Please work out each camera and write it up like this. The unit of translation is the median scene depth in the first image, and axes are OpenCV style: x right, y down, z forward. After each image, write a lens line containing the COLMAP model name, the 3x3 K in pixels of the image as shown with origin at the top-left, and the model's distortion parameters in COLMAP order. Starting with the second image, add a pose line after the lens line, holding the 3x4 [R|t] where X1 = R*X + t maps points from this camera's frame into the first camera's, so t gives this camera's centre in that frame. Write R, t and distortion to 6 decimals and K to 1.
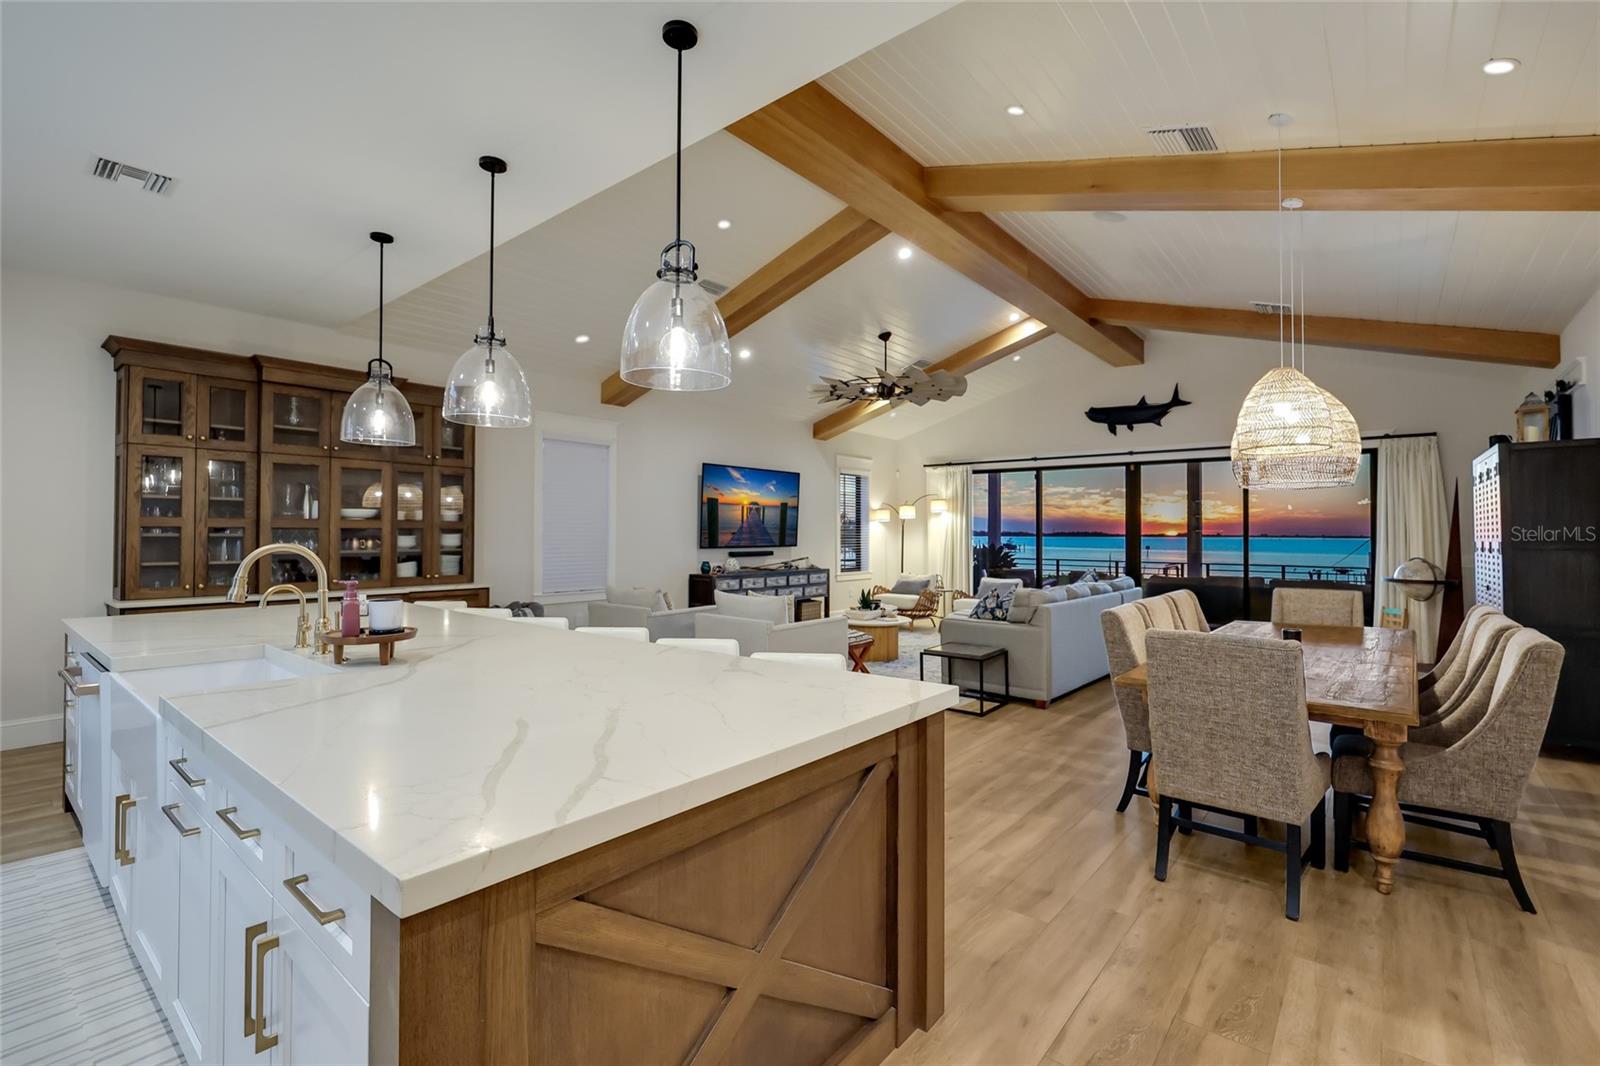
lens RADIAL K [[697.6, 0, 763.7], [0, 697.6, 573.5], [0, 0, 1]] dist [0.000929, 0.000018]
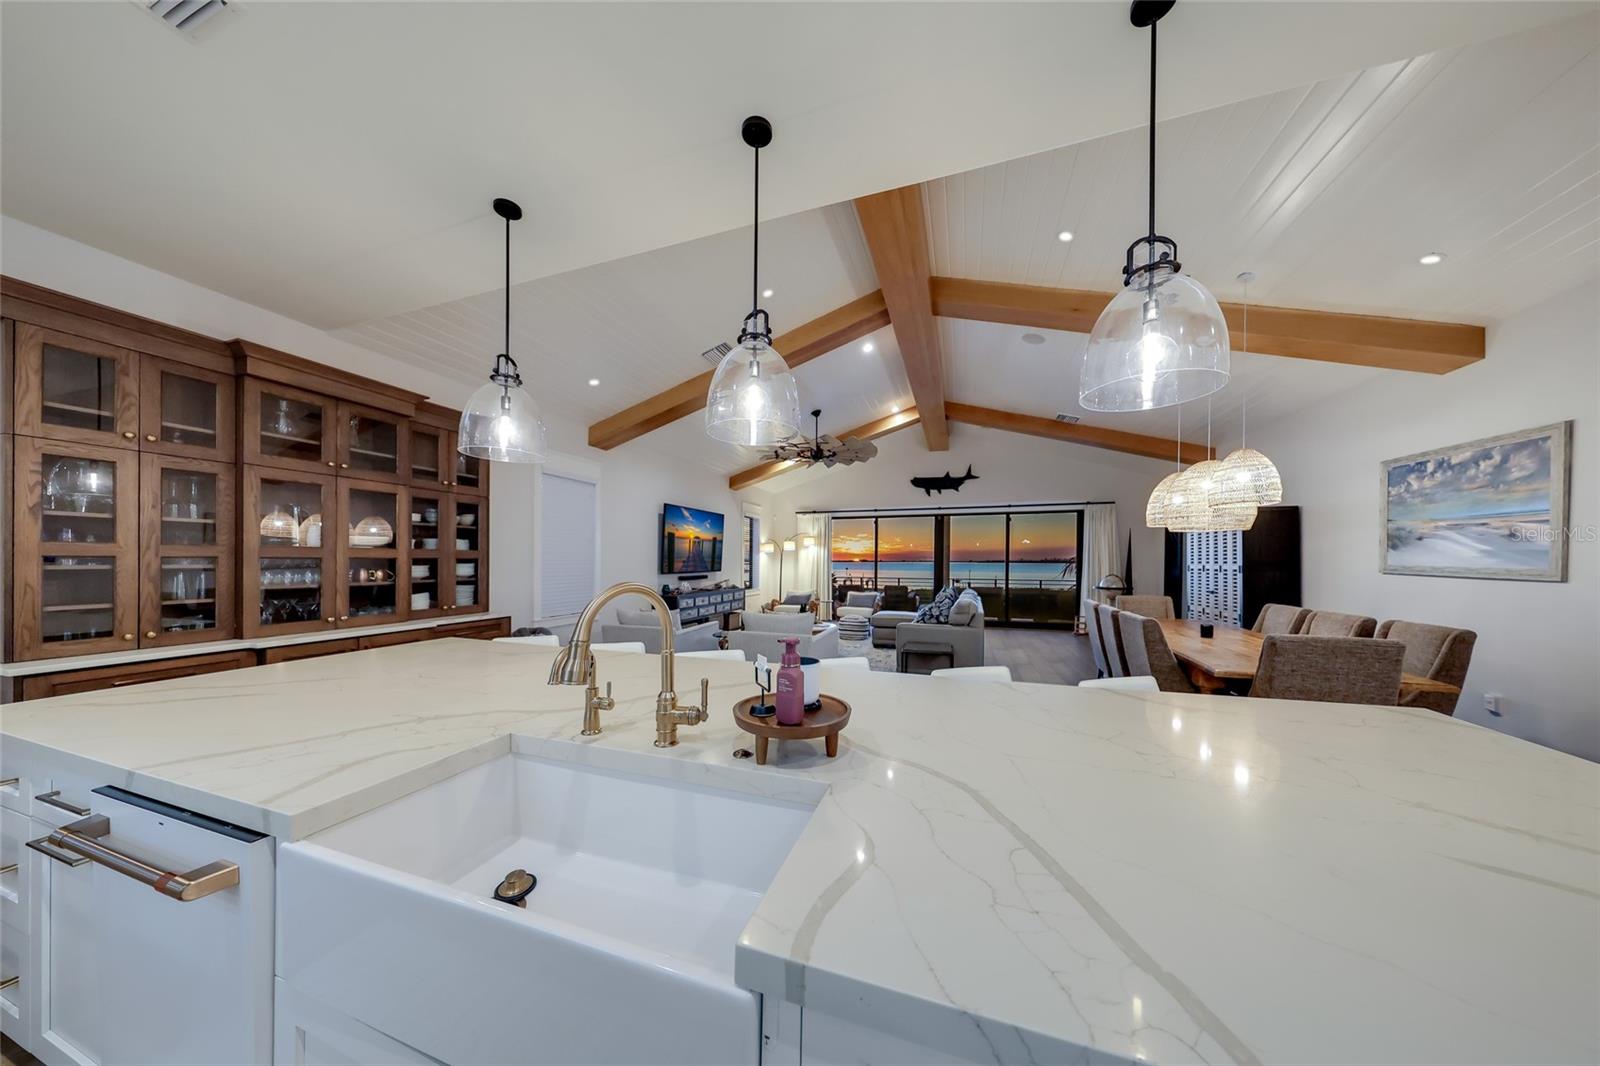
lens RADIAL K [[477.8, 0, 778.7], [0, 477.8, 590.6], [0, 0, 1]] dist [-0.000280, -0.000032]
pose [[0.934081, -0.025309, 0.356164, -0.224786], [0.023323, 0.999679, 0.009870, -0.011837], [-0.356299, -0.000912, 0.934371, 0.173465]]
